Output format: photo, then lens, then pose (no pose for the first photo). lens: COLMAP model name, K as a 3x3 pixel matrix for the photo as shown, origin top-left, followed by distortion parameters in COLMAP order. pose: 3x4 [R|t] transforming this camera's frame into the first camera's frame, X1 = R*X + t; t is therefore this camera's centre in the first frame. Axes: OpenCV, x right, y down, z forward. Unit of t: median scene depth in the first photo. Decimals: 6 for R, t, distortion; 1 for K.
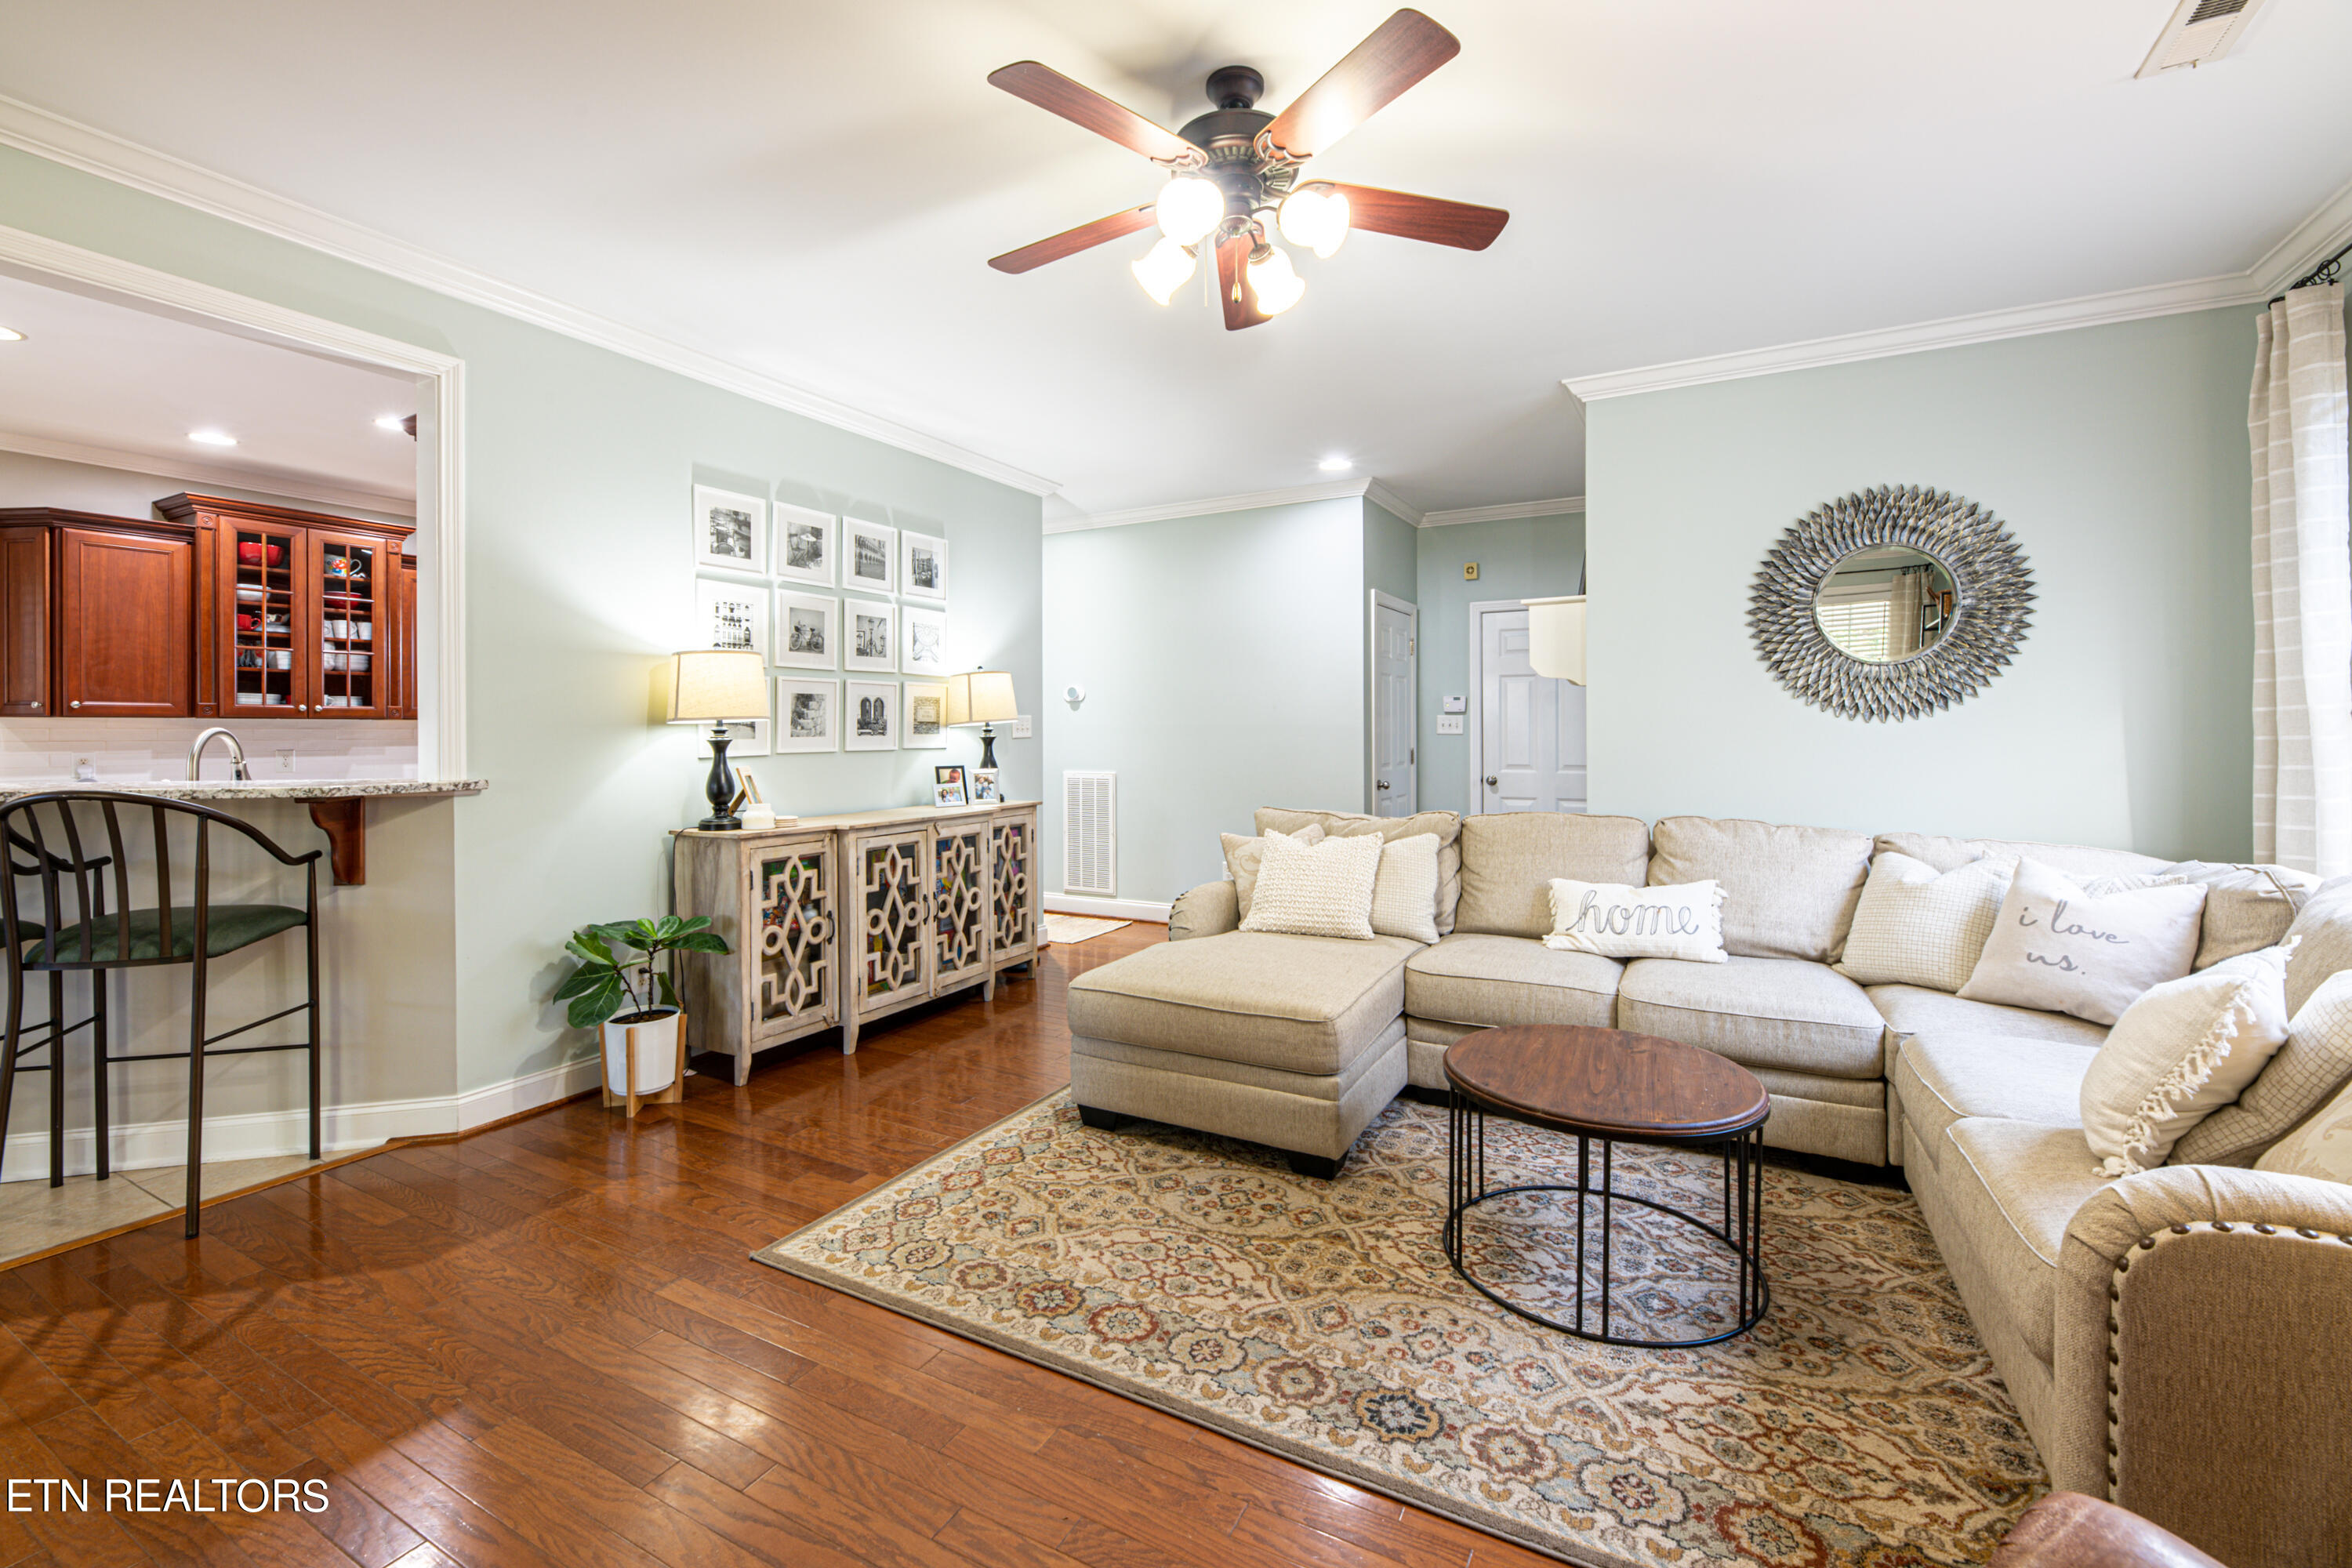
lens RADIAL K [[995.3, 0, 1157.3], [0, 995.3, 740.2], [0, 0, 1]] dist [0.004139, -0.002133]
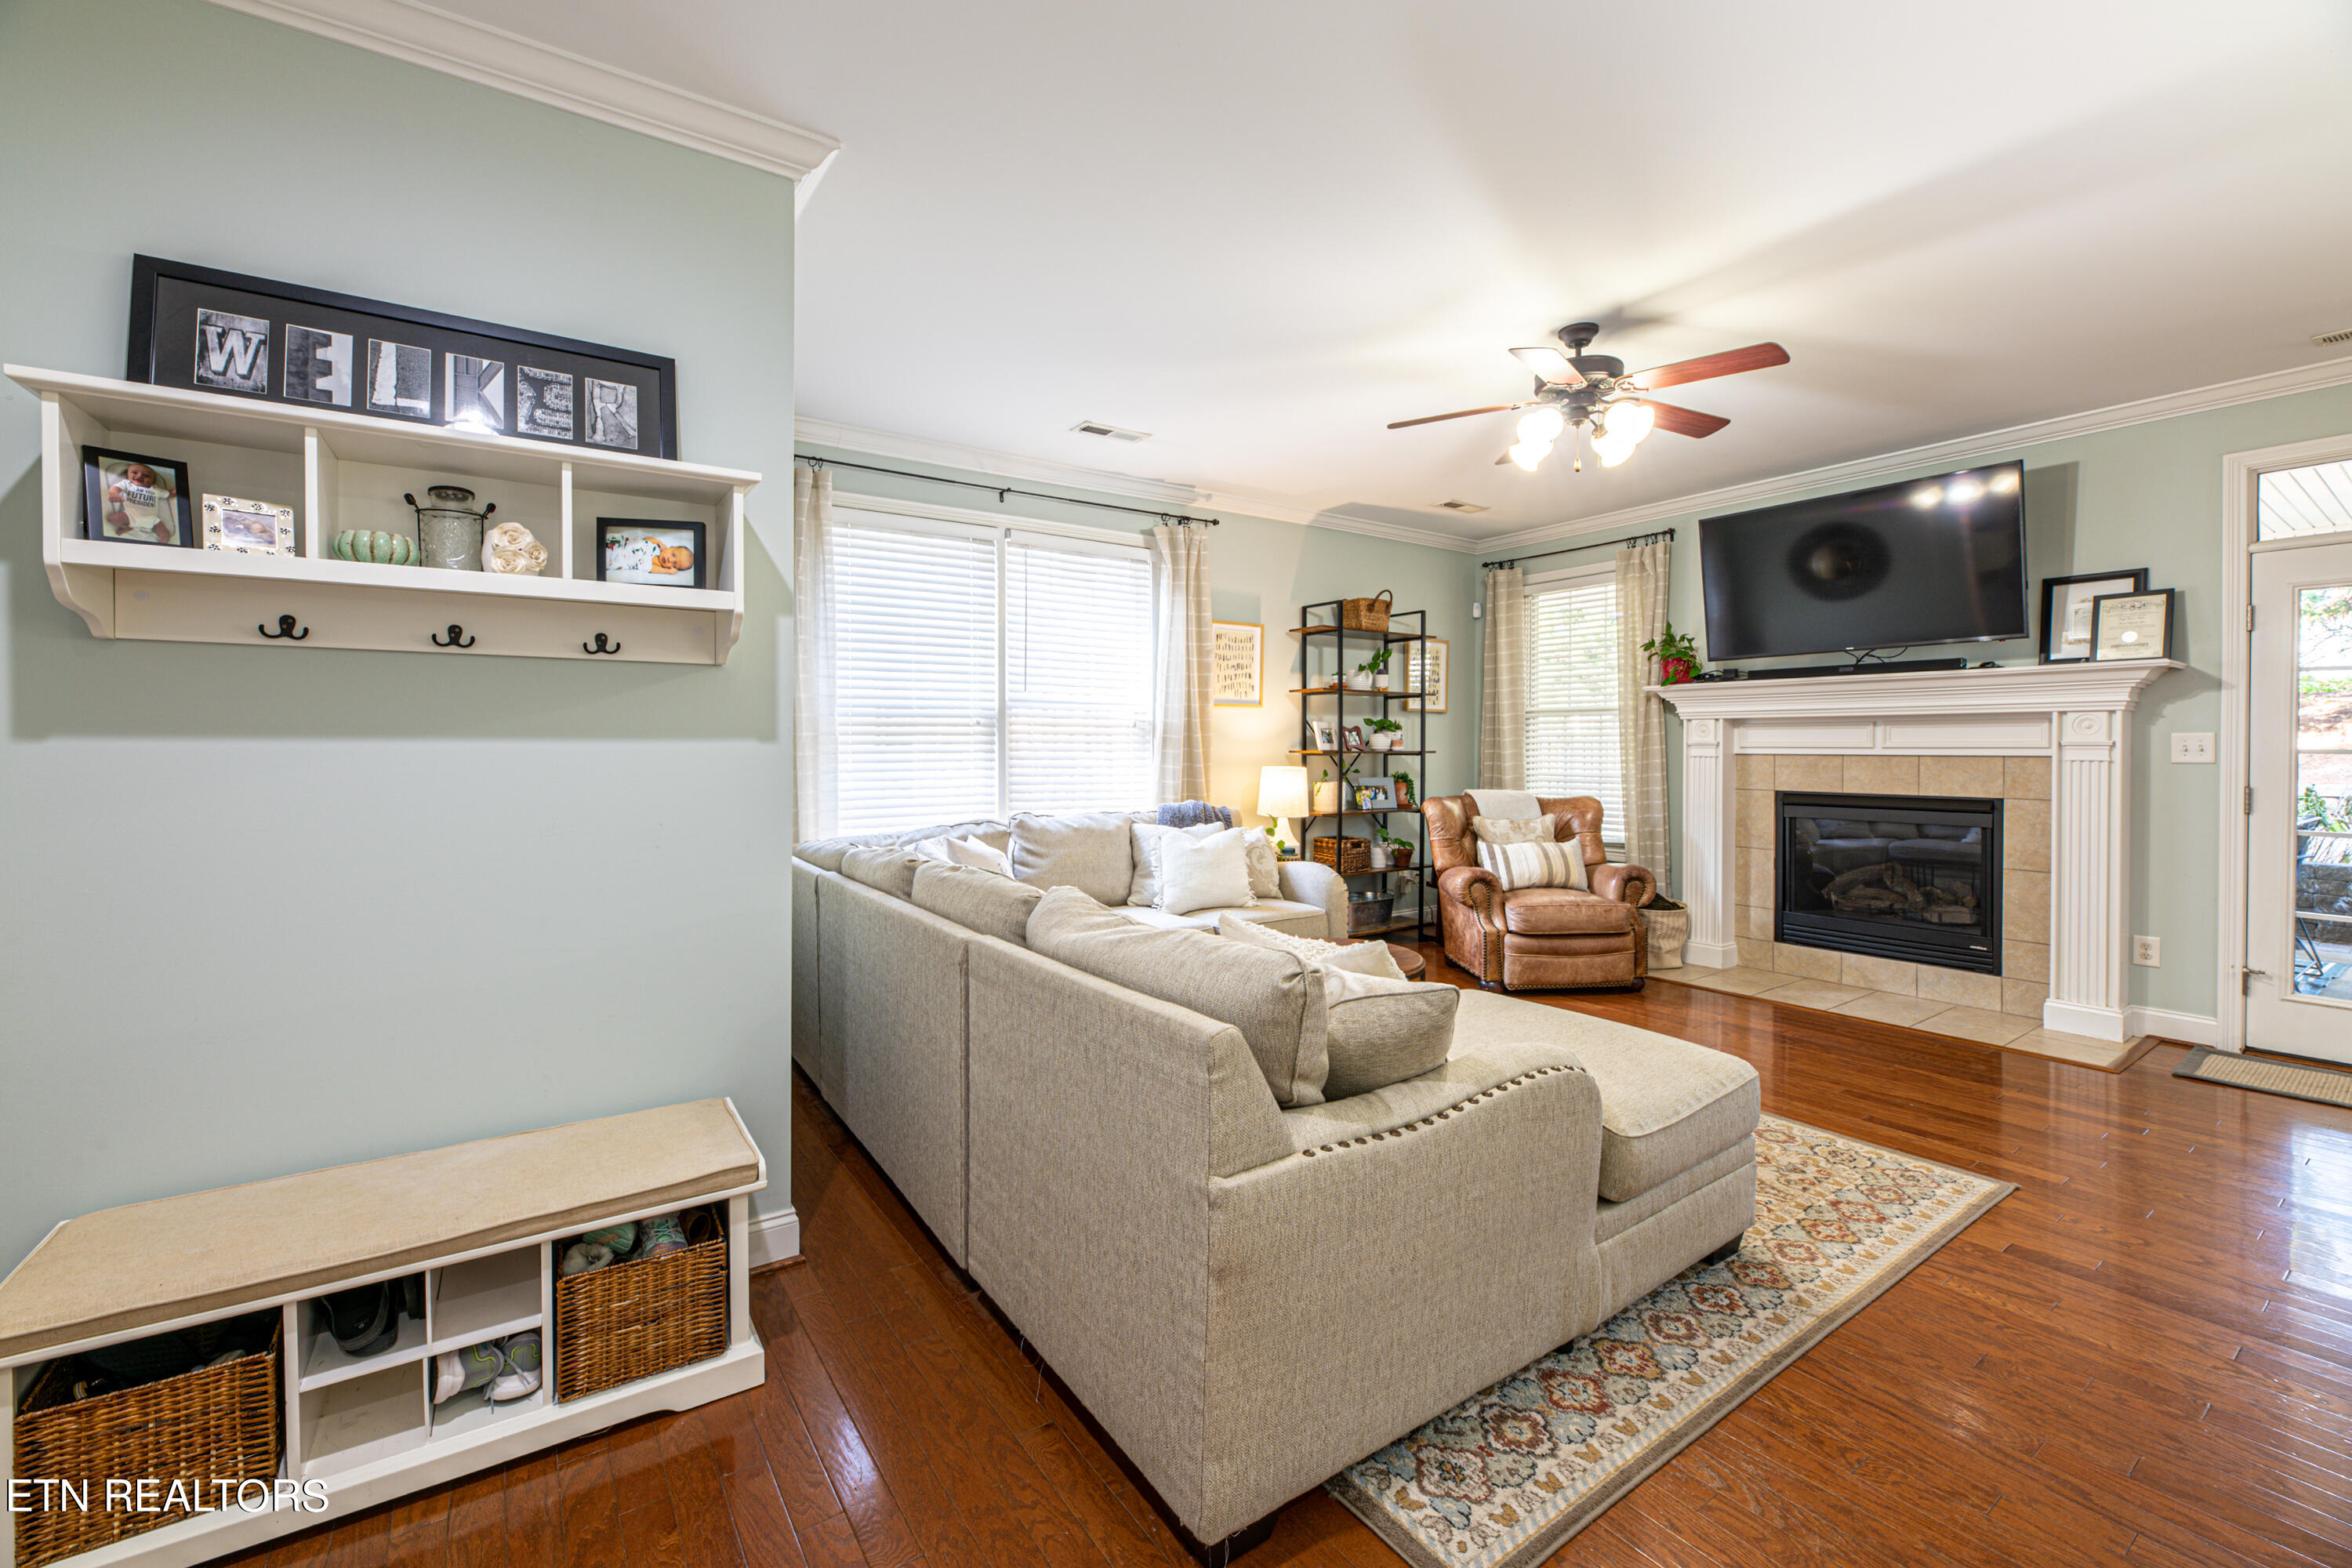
lens RADIAL K [[954.1, 0, 1165.2], [0, 954.1, 761.4], [0, 0, 1]] dist [-0.000265, 0.000242]
pose [[-0.891789, -0.002869, 0.452442, -0.014755], [0.008962, 0.999672, 0.024004, -0.023745], [-0.452362, 0.025461, -0.891471, 2.283980]]
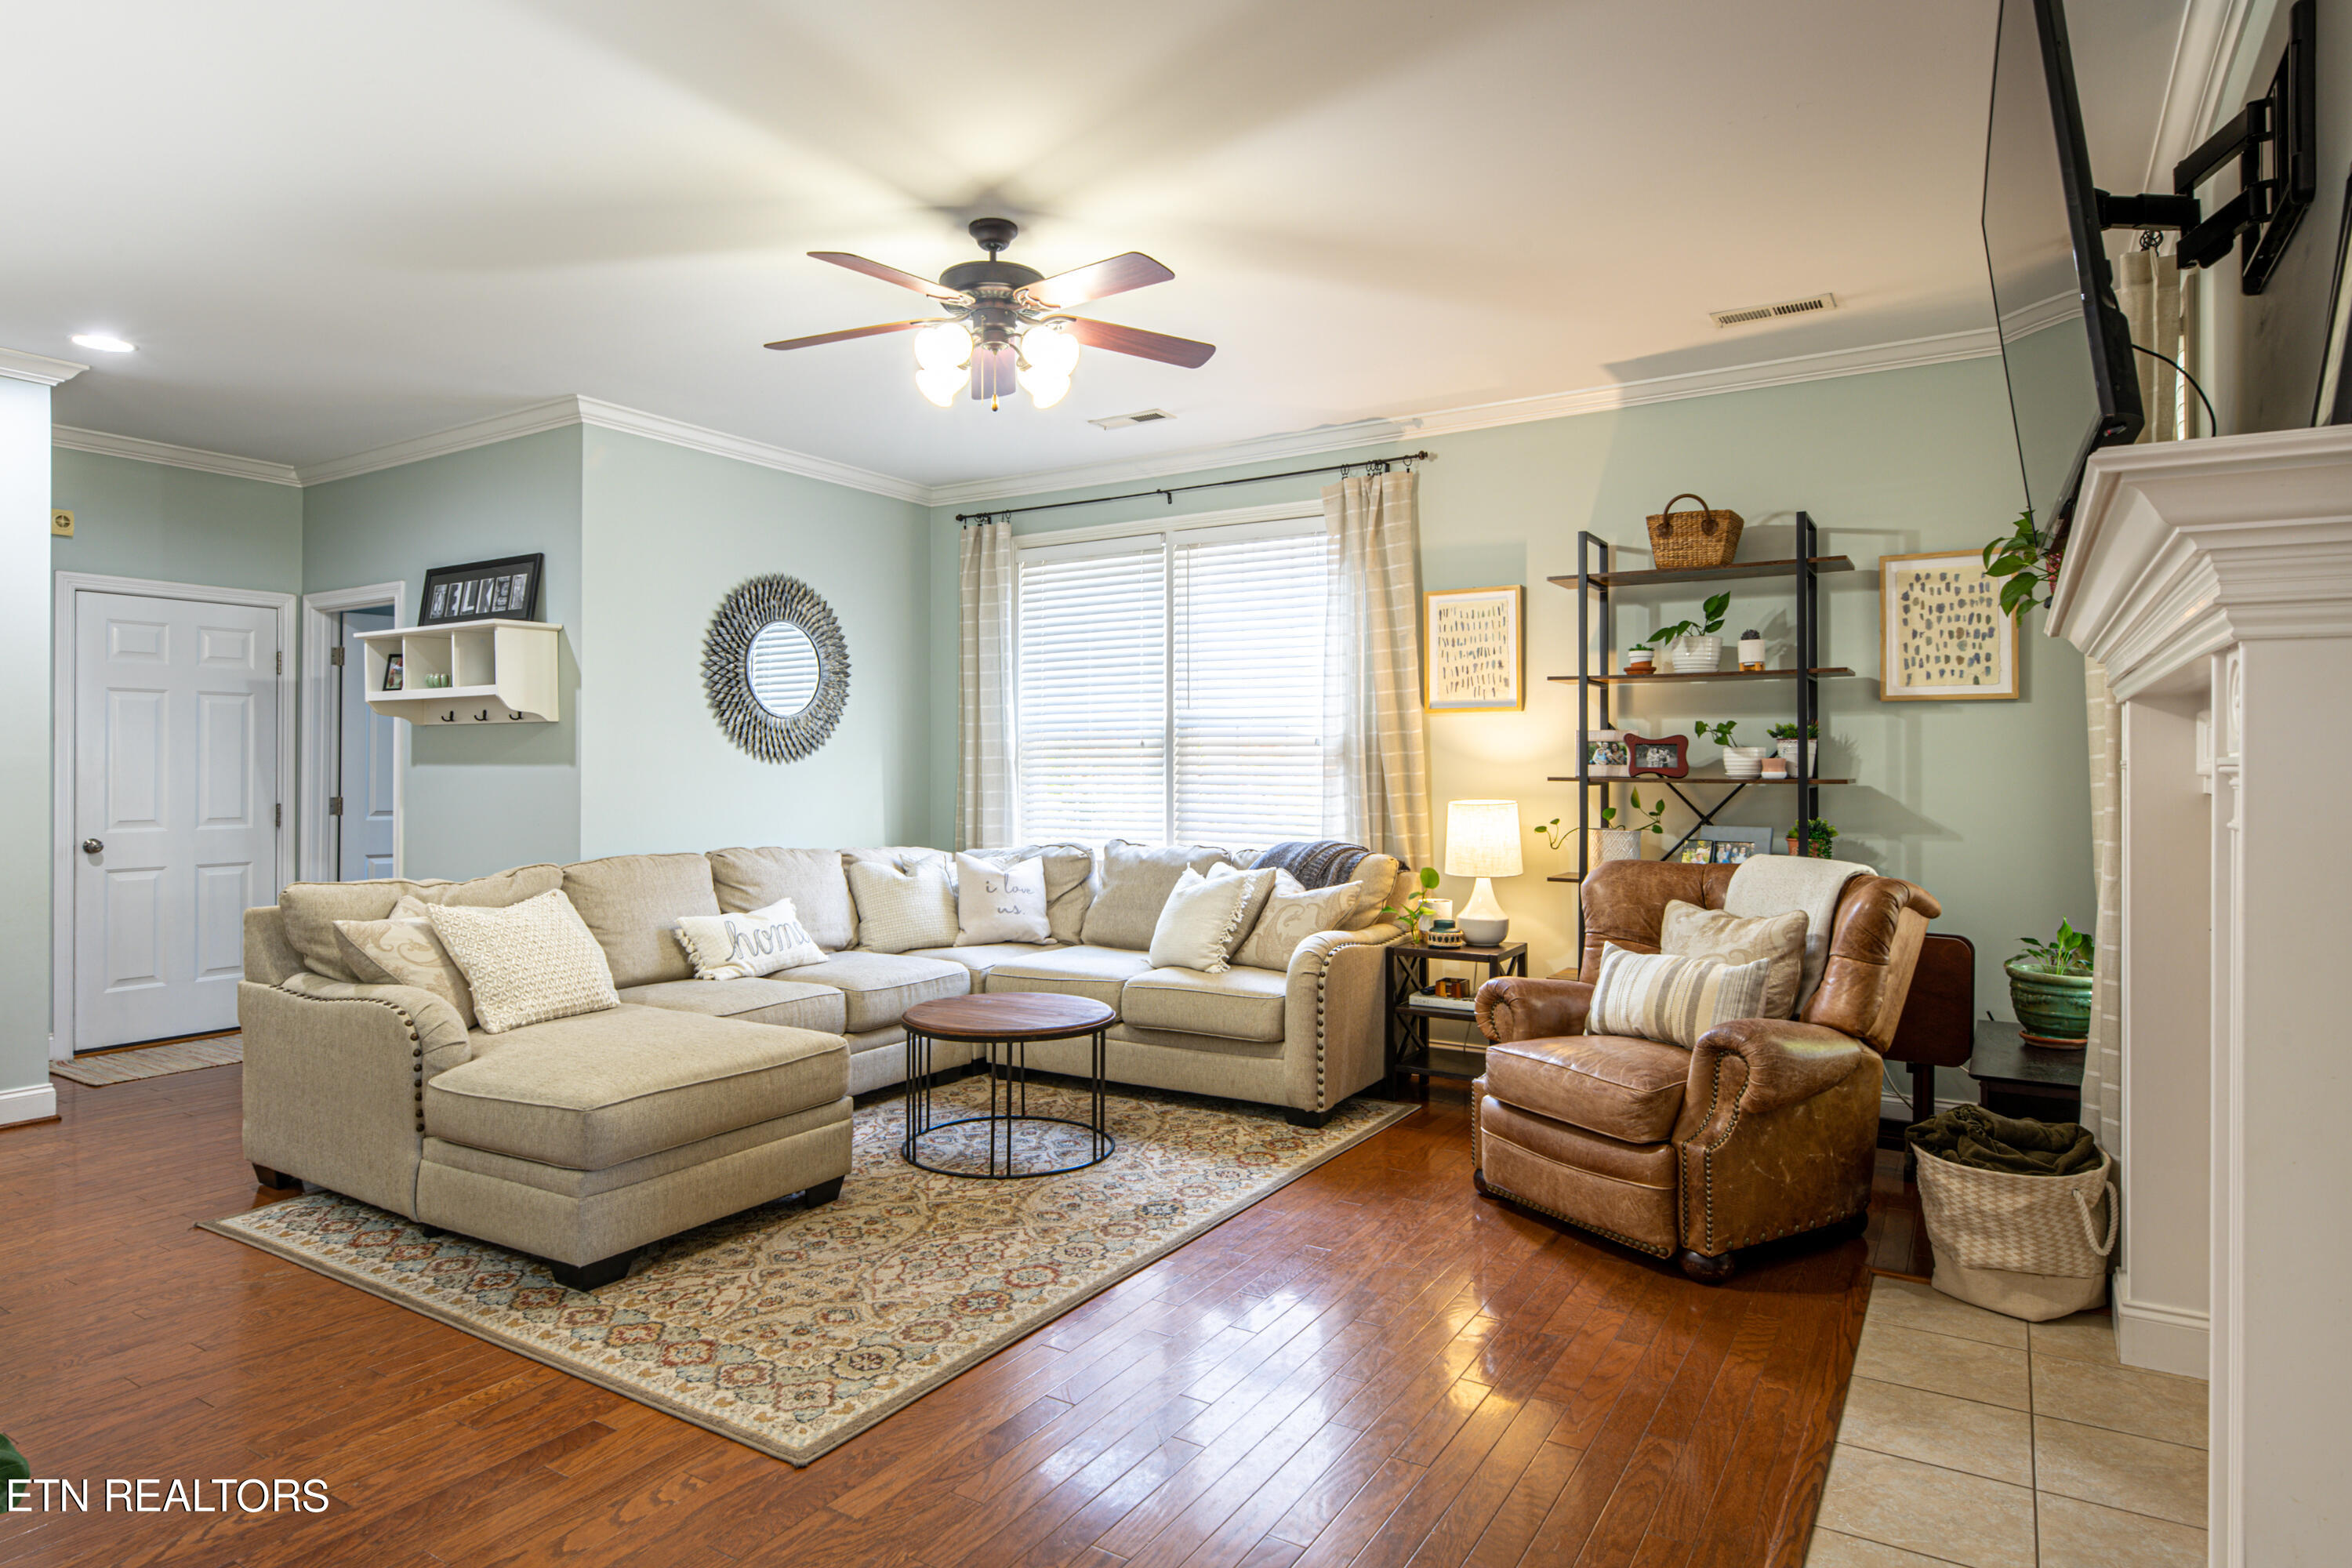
lens RADIAL K [[1334.7, 0, 1166.7], [0, 1334.7, 772.3], [0, 0, 1]] dist [-0.003685, -0.000783]
pose [[0.056291, 0.000123, 0.998414, -1.298922], [0.009687, 0.999953, -0.000669, -0.002686], [-0.998367, 0.009709, 0.056287, 0.613693]]
